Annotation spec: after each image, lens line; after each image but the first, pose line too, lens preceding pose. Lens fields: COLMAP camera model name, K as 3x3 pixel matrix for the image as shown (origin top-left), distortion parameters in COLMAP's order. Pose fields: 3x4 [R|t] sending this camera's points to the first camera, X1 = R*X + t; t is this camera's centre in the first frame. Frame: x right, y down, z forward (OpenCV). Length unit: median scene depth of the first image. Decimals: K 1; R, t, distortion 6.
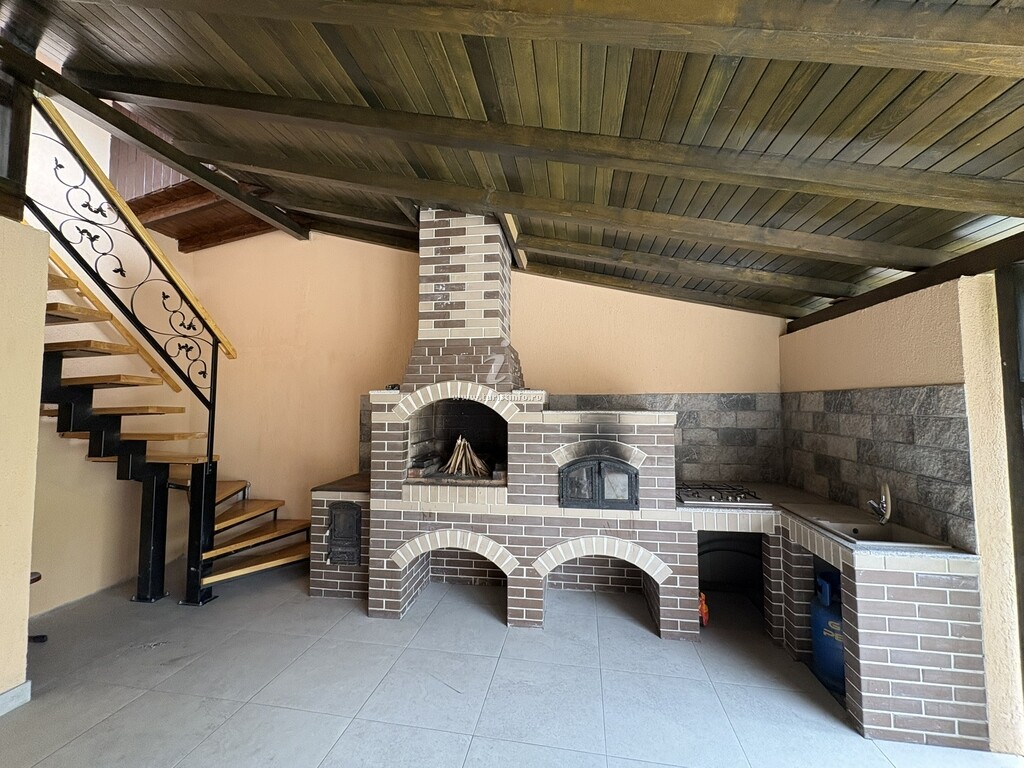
lens RADIAL K [[404.3, 0, 513.6], [0, 404.3, 383.1], [0, 0, 1]] dist [-0.001191, 0.000064]
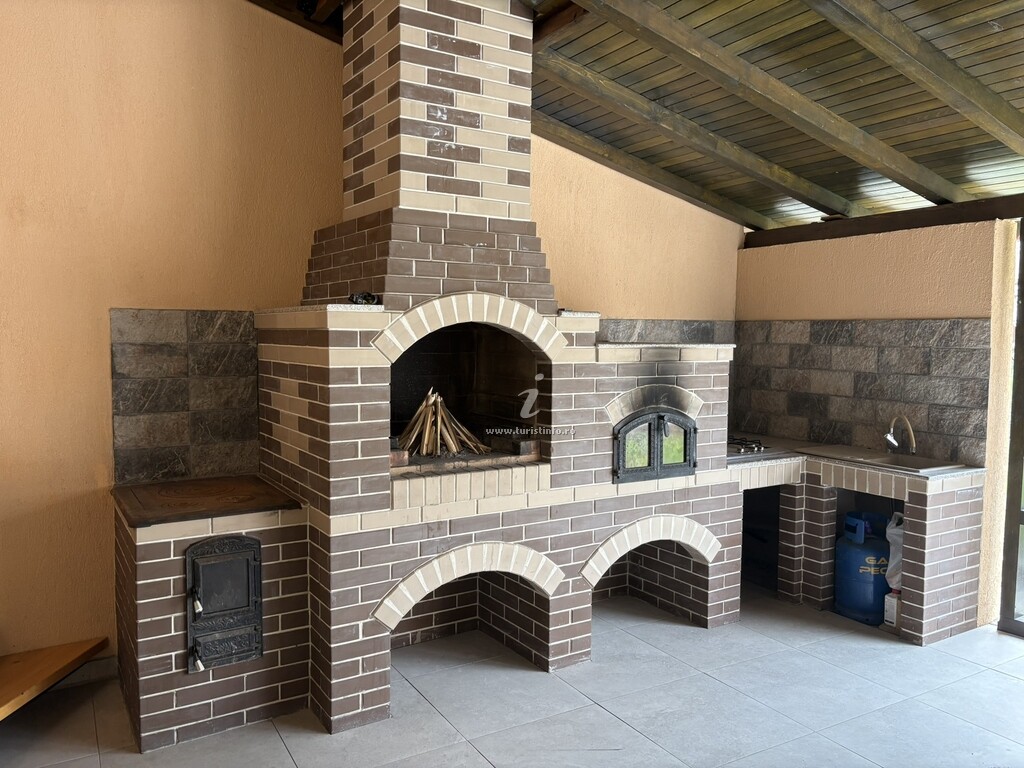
lens RADIAL K [[764.3, 0, 512.0], [0, 764.3, 384.0], [0, 0, 1]] dist [0.048484, -0.050004]
pose [[0.768133, -0.035757, 0.639291, -0.823026], [-0.042089, 0.993460, 0.106139, 0.007251], [-0.638905, -0.108436, 0.761605, 0.133643]]
